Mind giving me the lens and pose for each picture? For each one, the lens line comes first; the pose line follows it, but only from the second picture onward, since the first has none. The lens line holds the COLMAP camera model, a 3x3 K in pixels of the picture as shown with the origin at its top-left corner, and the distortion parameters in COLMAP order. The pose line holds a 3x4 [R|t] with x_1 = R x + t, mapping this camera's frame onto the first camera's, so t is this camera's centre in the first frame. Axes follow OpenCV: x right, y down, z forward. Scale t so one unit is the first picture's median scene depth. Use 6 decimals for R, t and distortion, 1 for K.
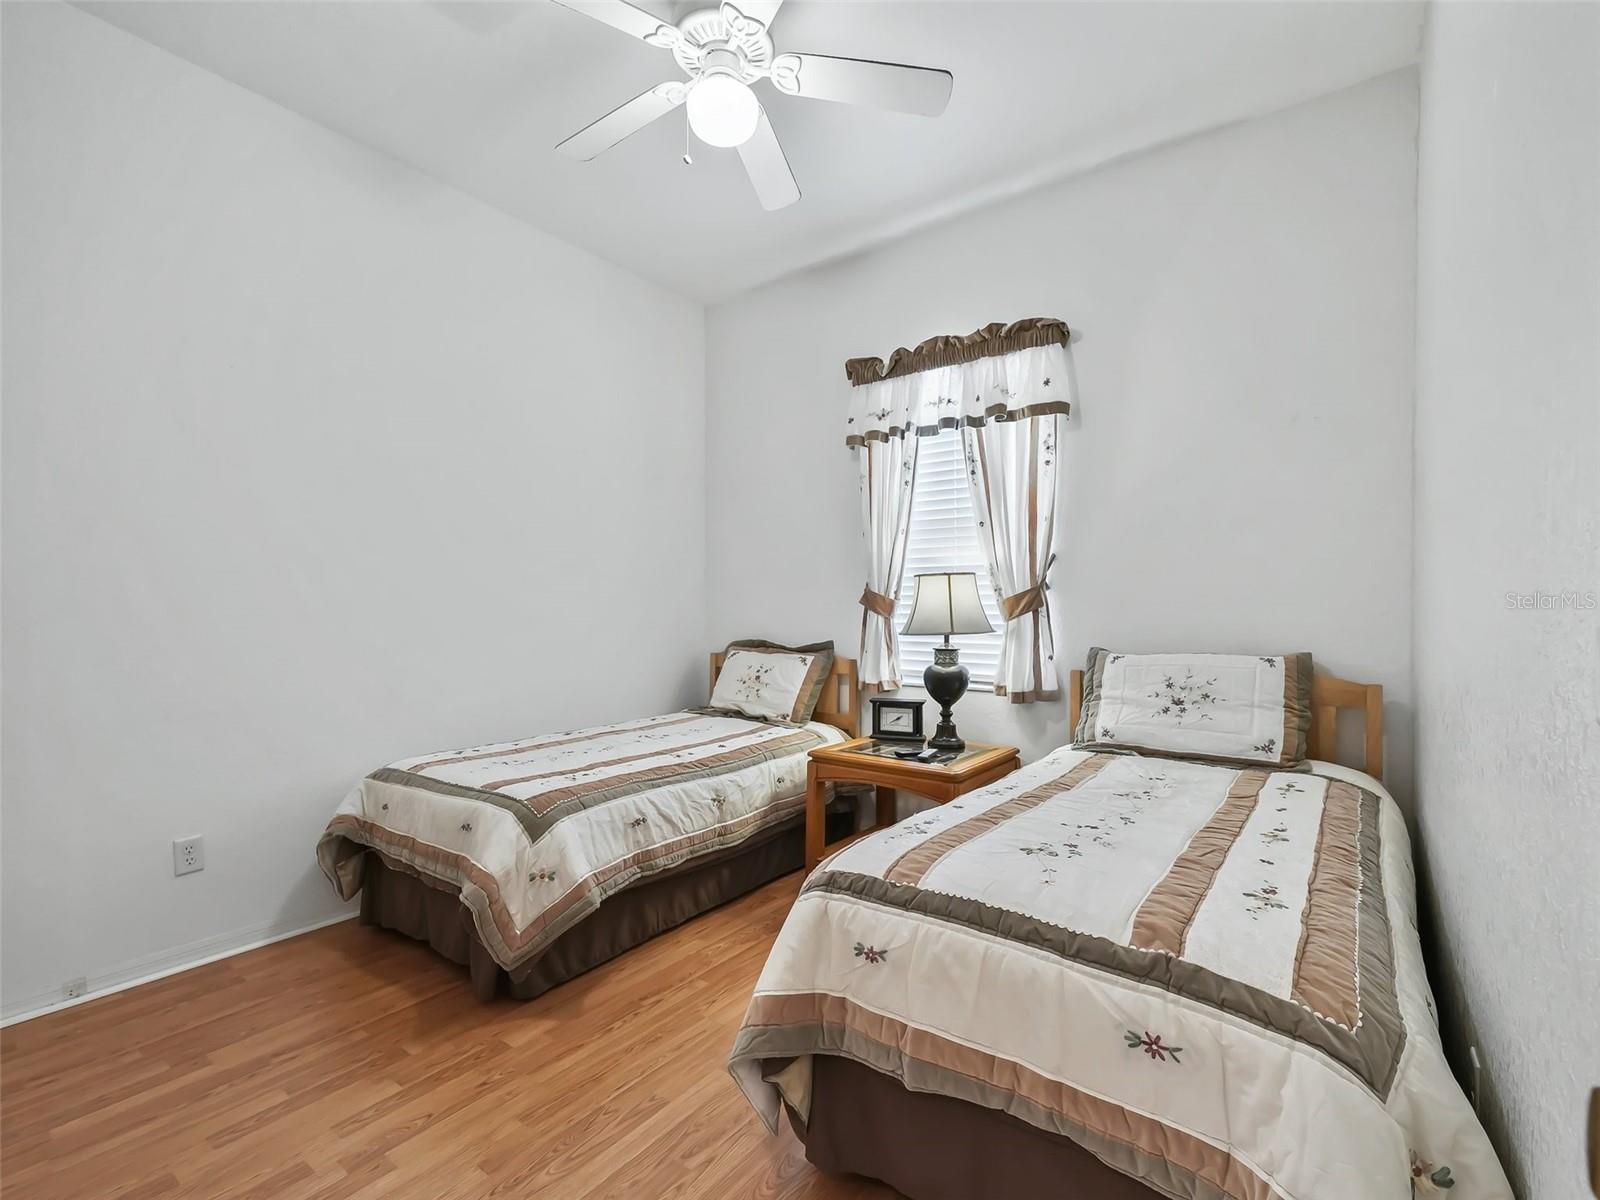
lens RADIAL K [[735.0, 0, 799.8], [0, 735.0, 602.0], [0, 0, 1]] dist [-0.015900, -0.000055]
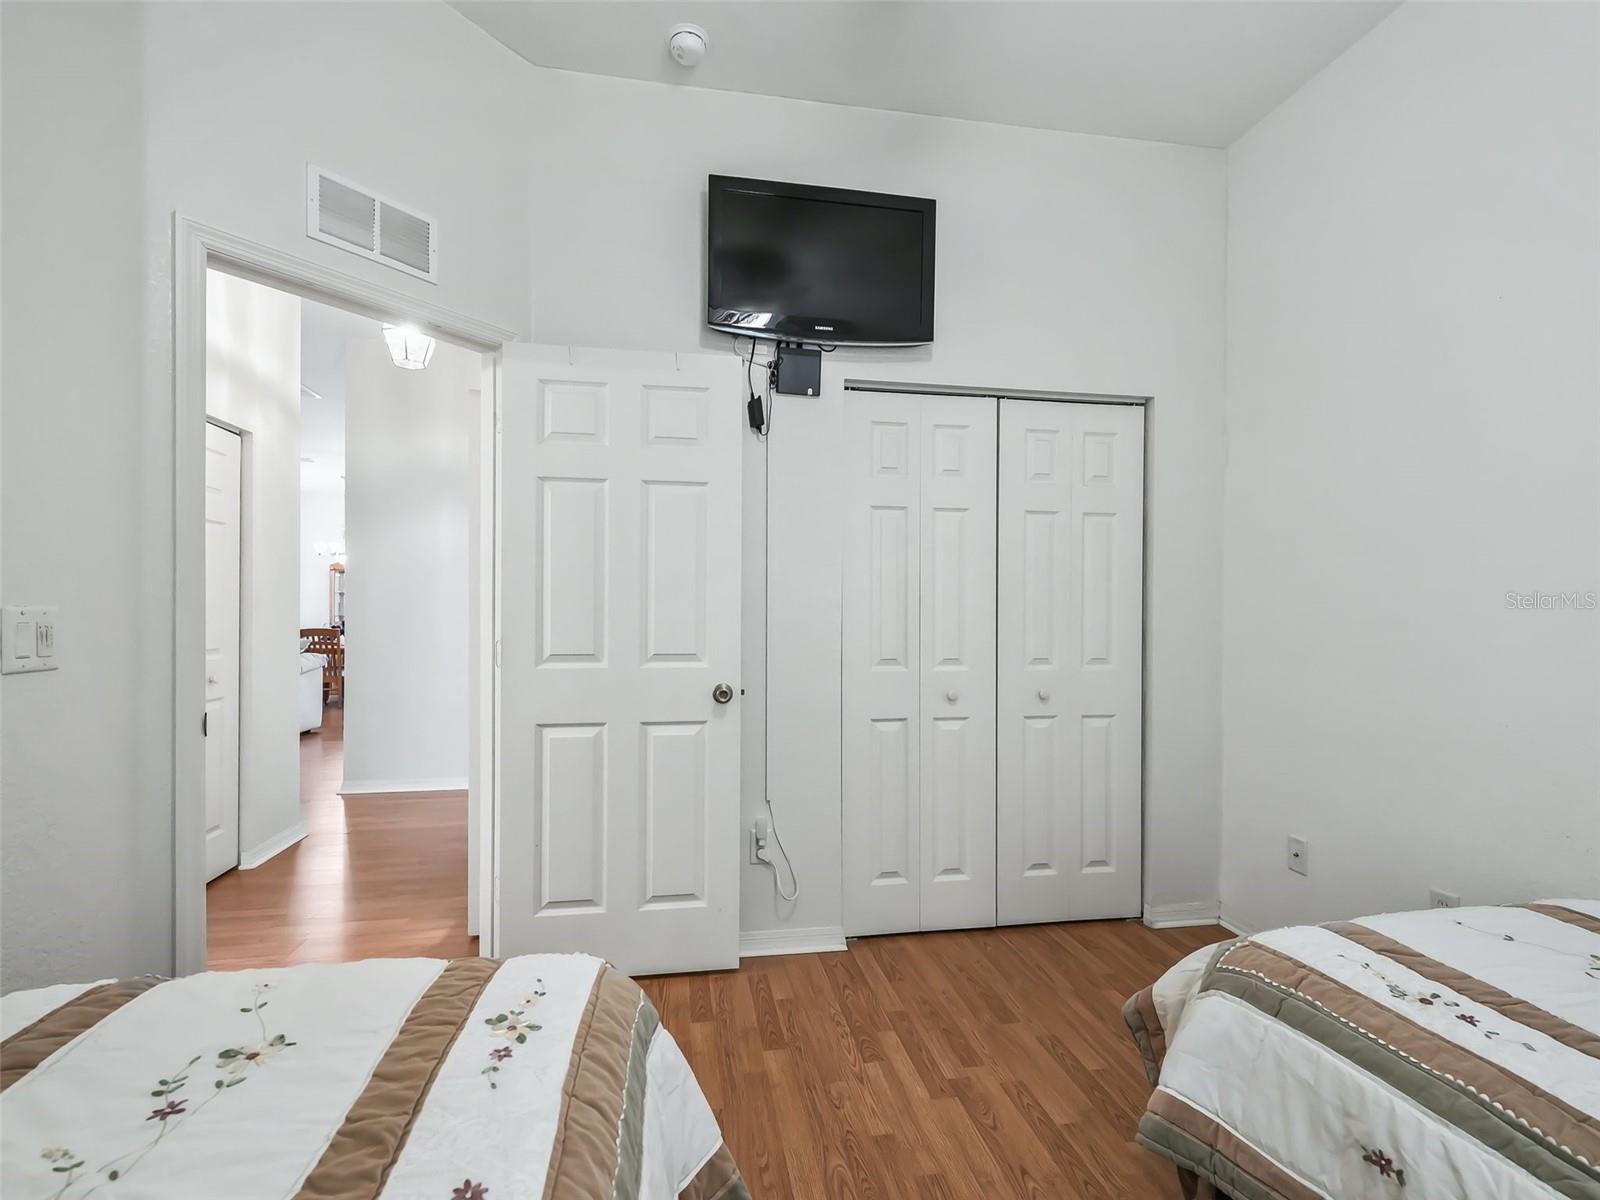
lens RADIAL K [[735.0, 0, 799.8], [0, 735.0, 602.0], [0, 0, 1]] dist [-0.015900, -0.000055]
pose [[-0.682079, -0.011788, -0.731183, 0.386692], [-0.006928, 0.999929, -0.009658, 0.005670], [0.731246, -0.001522, -0.682113, 1.433341]]
